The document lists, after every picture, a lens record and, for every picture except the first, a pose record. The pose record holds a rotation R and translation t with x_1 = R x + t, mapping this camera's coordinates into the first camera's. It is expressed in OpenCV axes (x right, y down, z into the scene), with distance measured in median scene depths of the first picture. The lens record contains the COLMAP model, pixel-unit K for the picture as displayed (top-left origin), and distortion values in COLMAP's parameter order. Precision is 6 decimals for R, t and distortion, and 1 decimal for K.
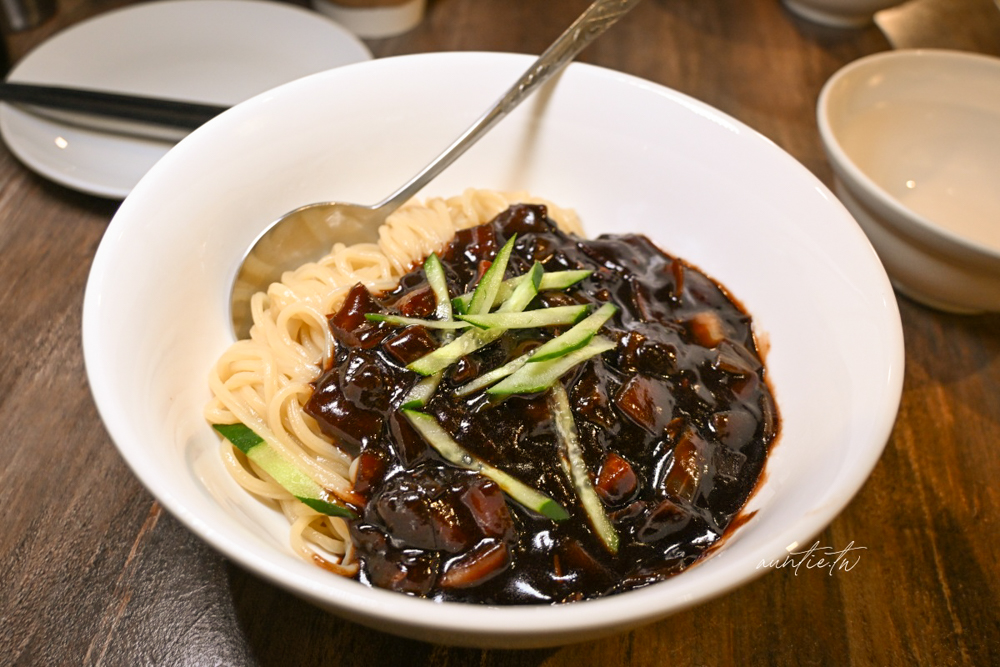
lens RADIAL K [[838.6, 0, 500.0], [0, 838.6, 333.5], [0, 0, 1]] dist [-0.001393, -0.001817]
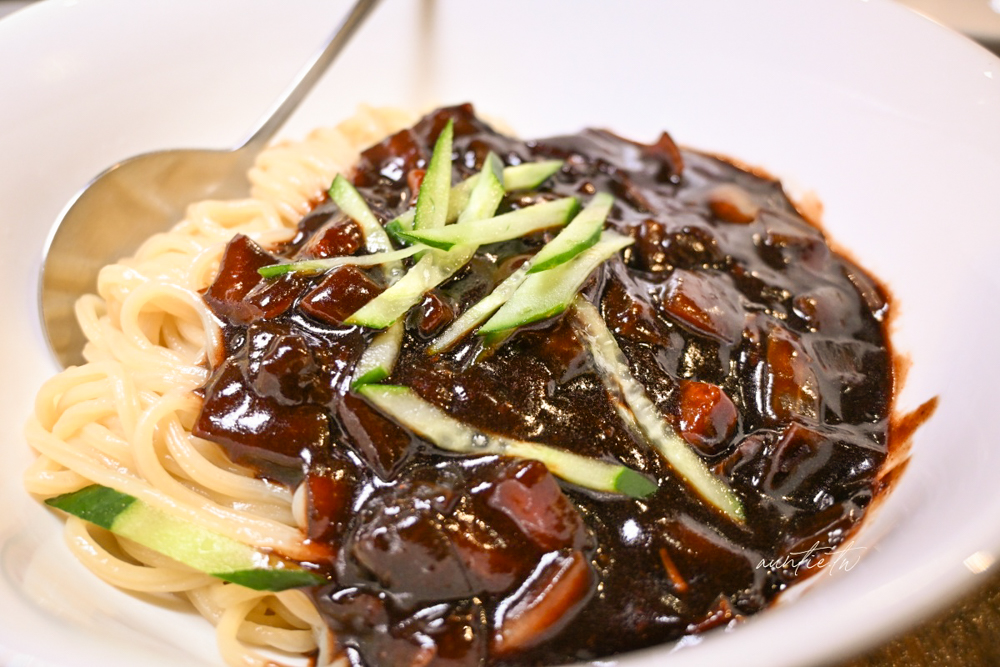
lens RADIAL K [[838.6, 0, 500.0], [0, 838.6, 333.5], [0, 0, 1]] dist [-0.001393, -0.001817]
pose [[0.961220, -0.233950, 0.146025, -0.092794], [0.243595, 0.968491, -0.051835, 0.106072], [-0.129297, 0.085396, 0.987922, 0.367658]]
